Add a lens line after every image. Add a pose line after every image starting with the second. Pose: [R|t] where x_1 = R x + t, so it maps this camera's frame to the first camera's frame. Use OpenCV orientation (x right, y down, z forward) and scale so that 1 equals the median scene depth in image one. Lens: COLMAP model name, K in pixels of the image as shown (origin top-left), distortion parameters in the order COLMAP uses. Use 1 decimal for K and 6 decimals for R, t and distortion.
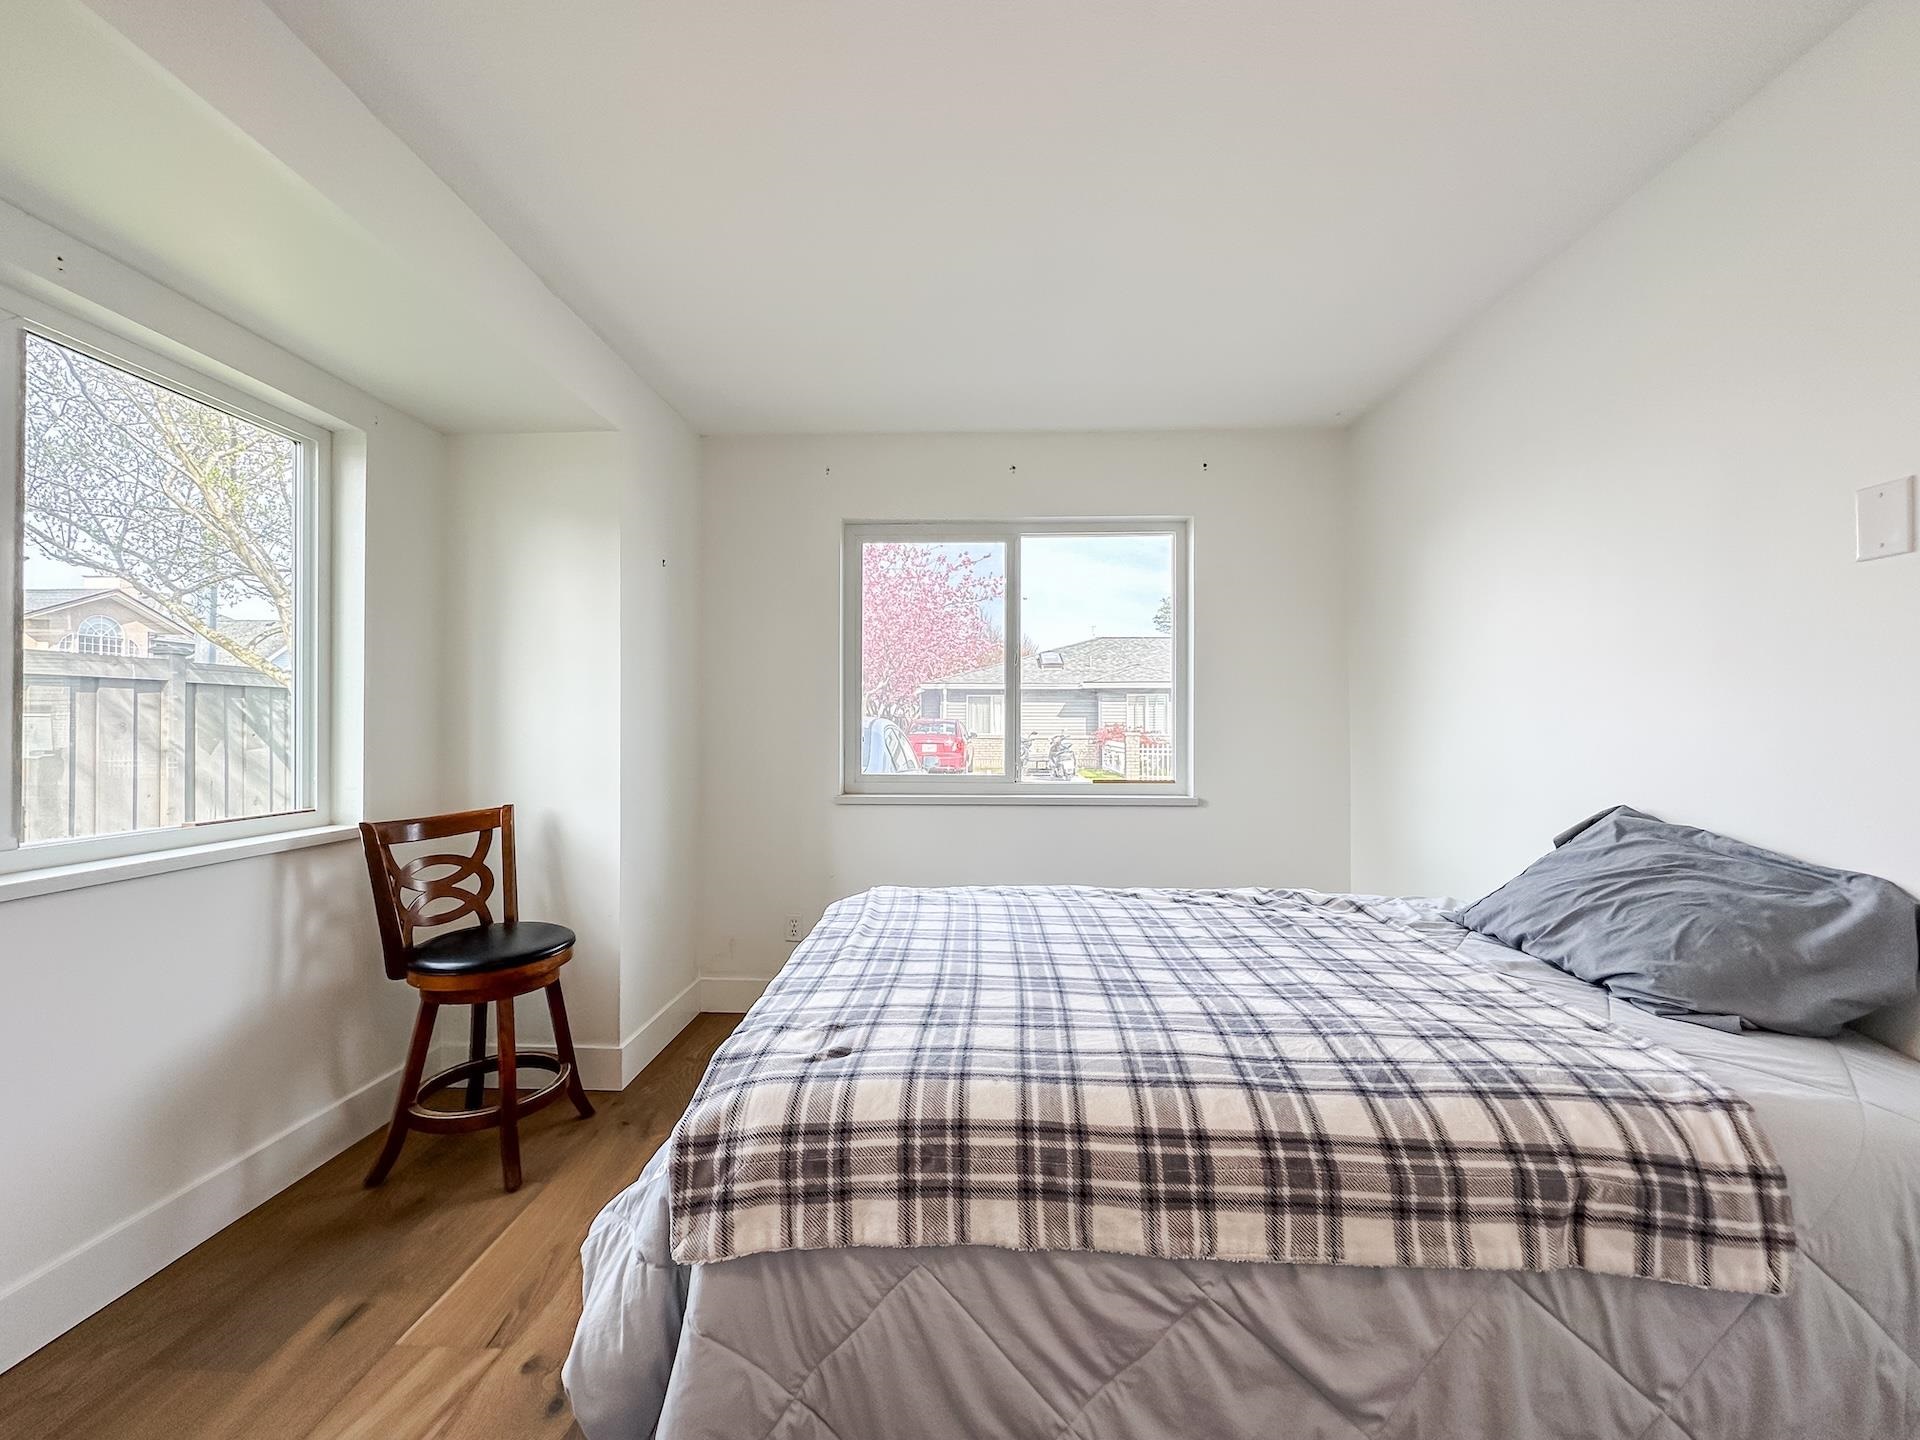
lens RADIAL K [[765.4, 0, 959.3], [0, 765.4, 717.2], [0, 0, 1]] dist [-0.001953, -0.000122]
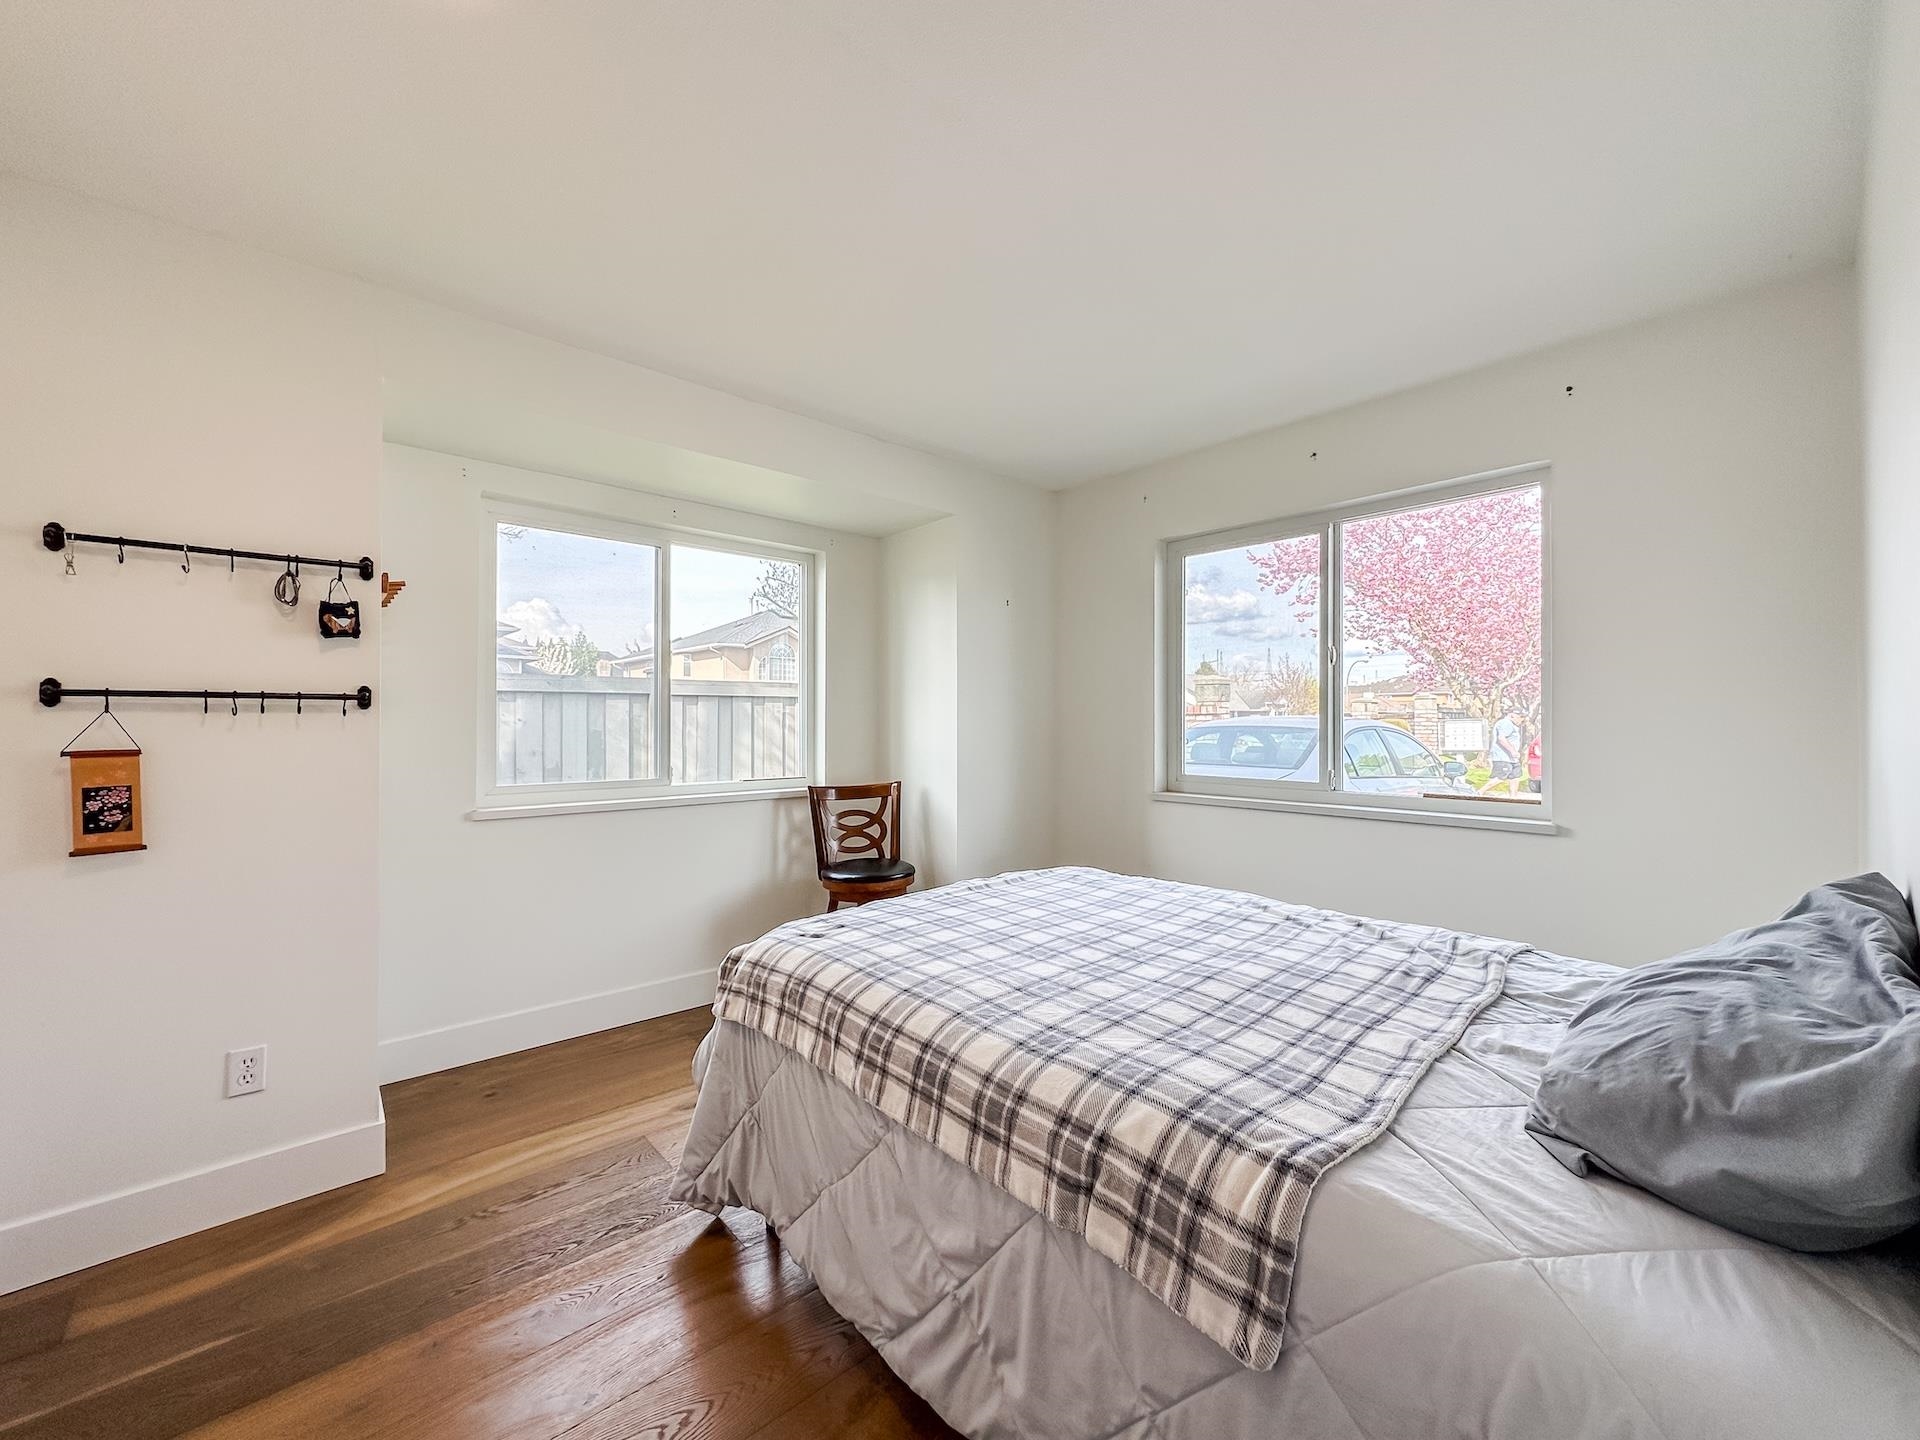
lens RADIAL K [[765.4, 0, 959.3], [0, 765.4, 717.2], [0, 0, 1]] dist [-0.001953, -0.000122]
pose [[0.698953, -0.005191, -0.715149, 0.612299], [0.007661, 0.999971, 0.000229, -0.010751], [0.715127, -0.005639, 0.698972, 0.045061]]
